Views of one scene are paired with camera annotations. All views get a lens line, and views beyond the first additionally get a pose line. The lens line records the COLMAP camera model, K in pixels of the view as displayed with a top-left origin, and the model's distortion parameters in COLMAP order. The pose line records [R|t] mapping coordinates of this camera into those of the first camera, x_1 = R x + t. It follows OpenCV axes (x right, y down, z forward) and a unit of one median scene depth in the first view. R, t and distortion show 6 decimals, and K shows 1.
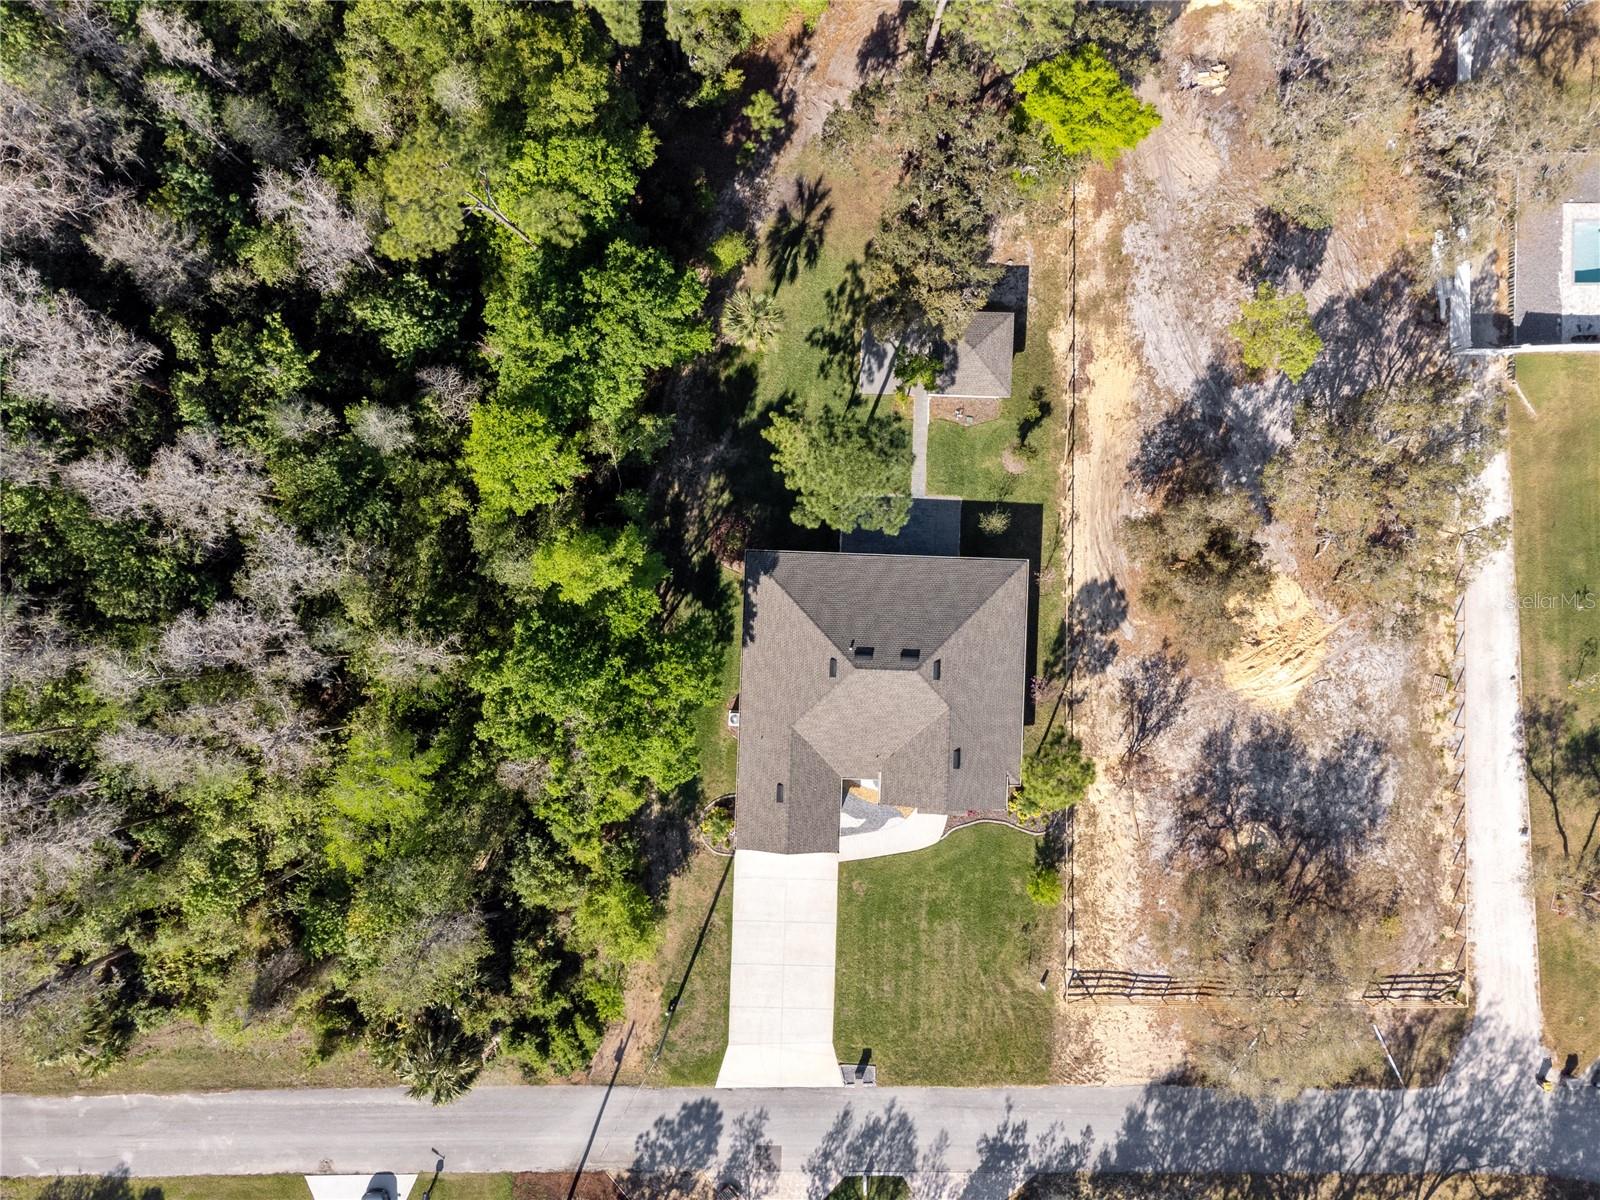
lens RADIAL K [[1191.7, 0, 800.0], [0, 1191.7, 600.0], [0, 0, 1]] dist [0.064542, -0.042938]
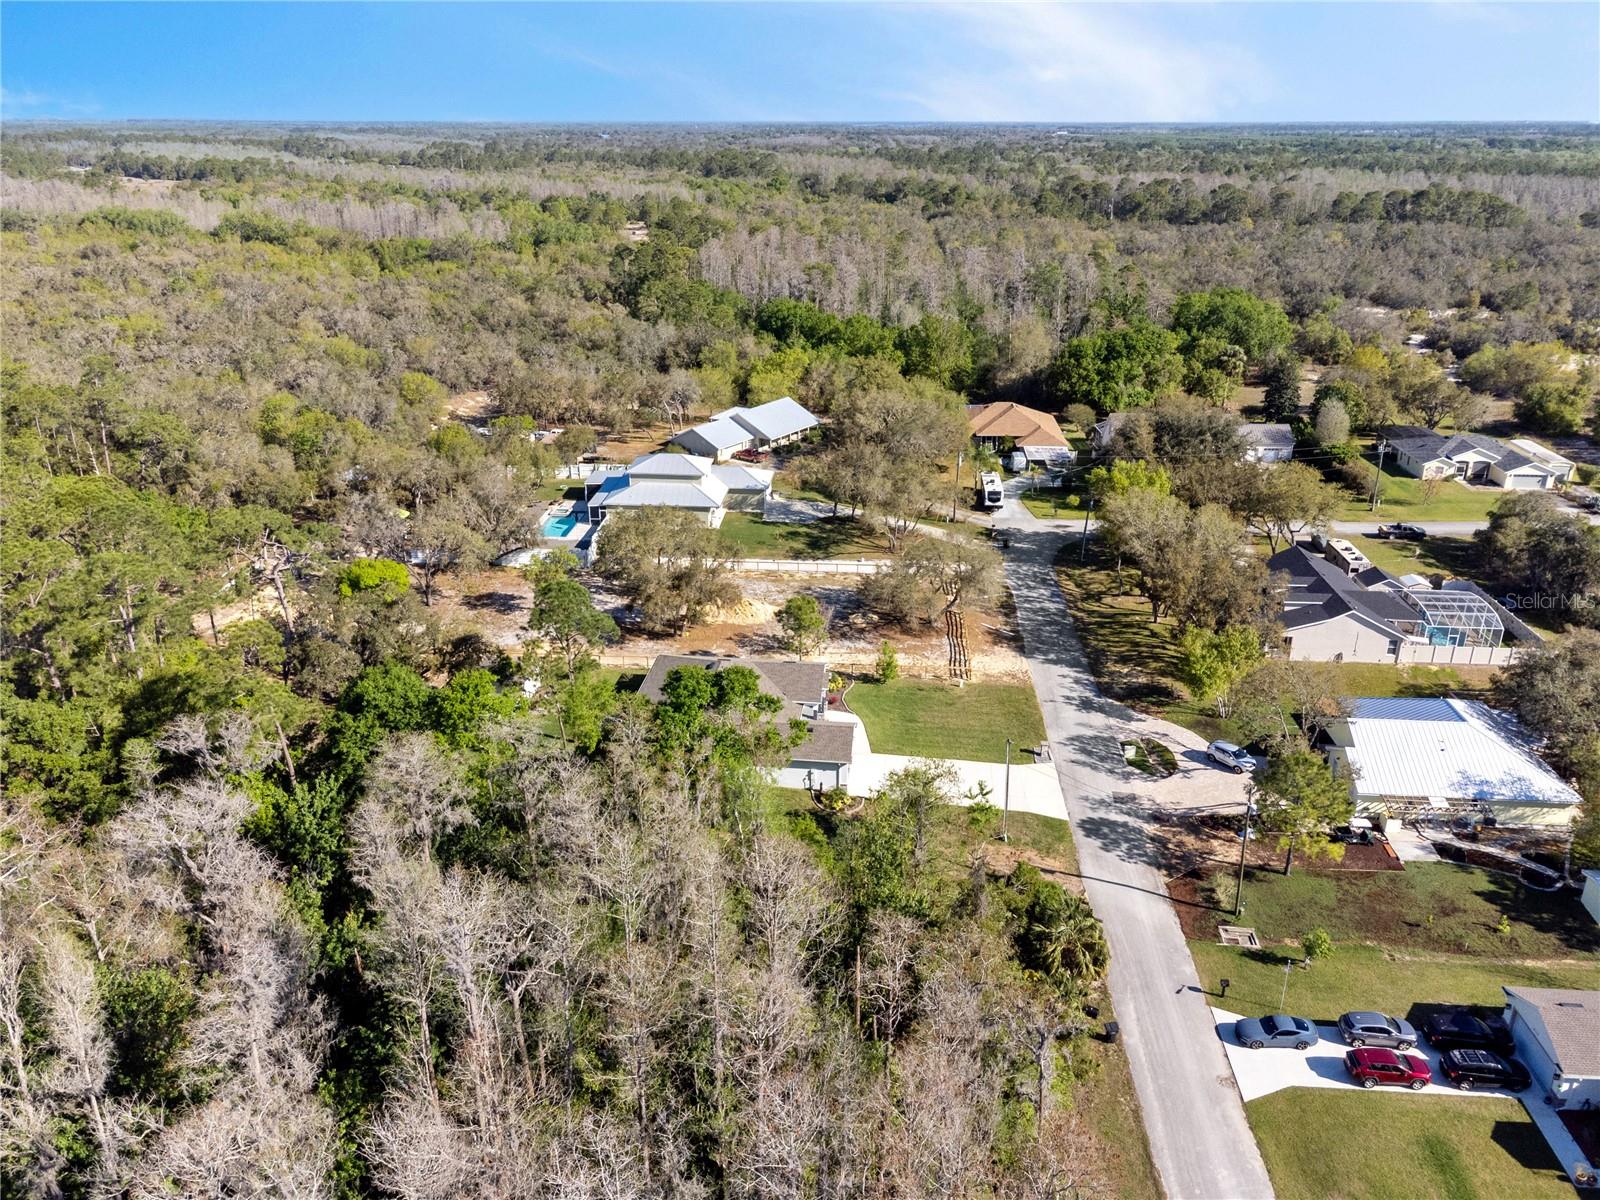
lens RADIAL K [[1191.7, 0, 800.0], [0, 1191.7, 600.0], [0, 0, 1]] dist [0.064542, -0.042938]
pose [[0.074035, -0.374599, 0.924226, -1.055303], [0.997256, 0.028266, -0.068428, 0.224353], [-0.000491, 0.926756, 0.375664, 0.385803]]
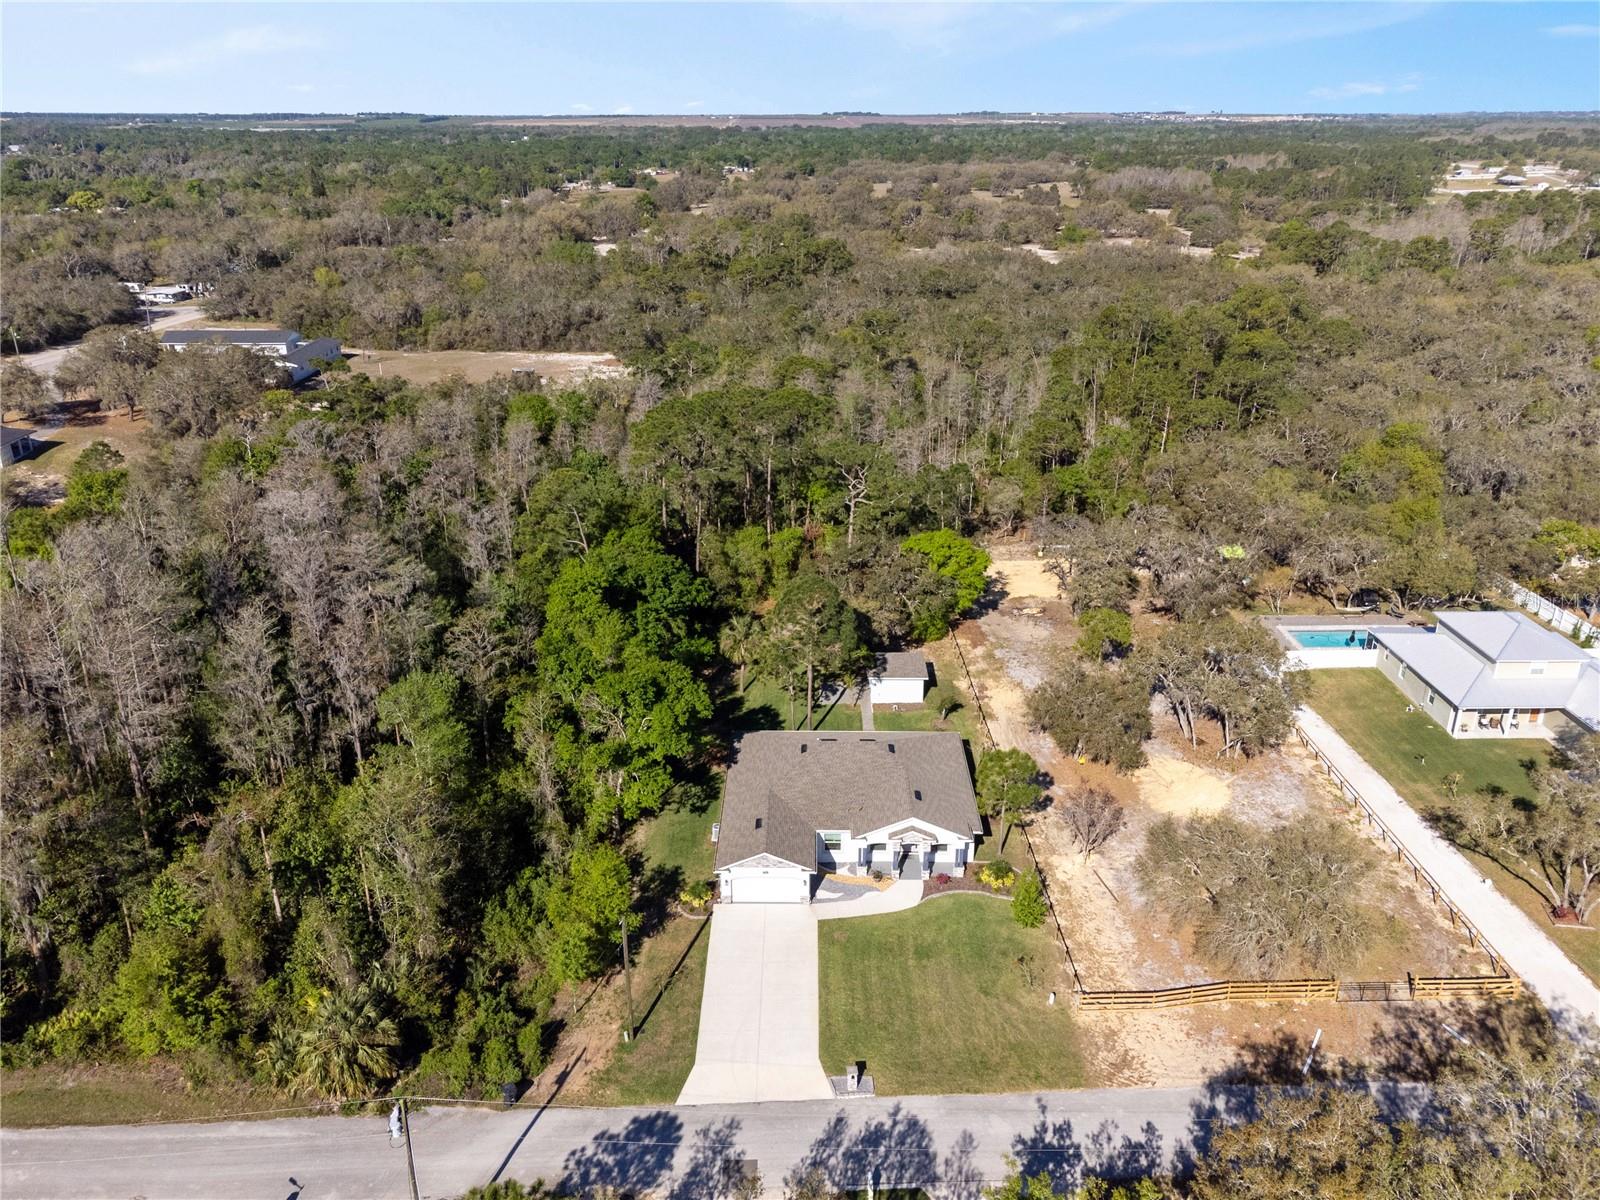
lens RADIAL K [[1191.7, 0, 800.0], [0, 1191.7, 600.0], [0, 0, 1]] dist [0.064542, -0.042938]
pose [[0.999652, -0.017014, 0.020145, 0.002228], [0.025038, 0.372897, -0.927535, 1.029902], [0.008269, 0.927717, 0.373193, 0.389835]]
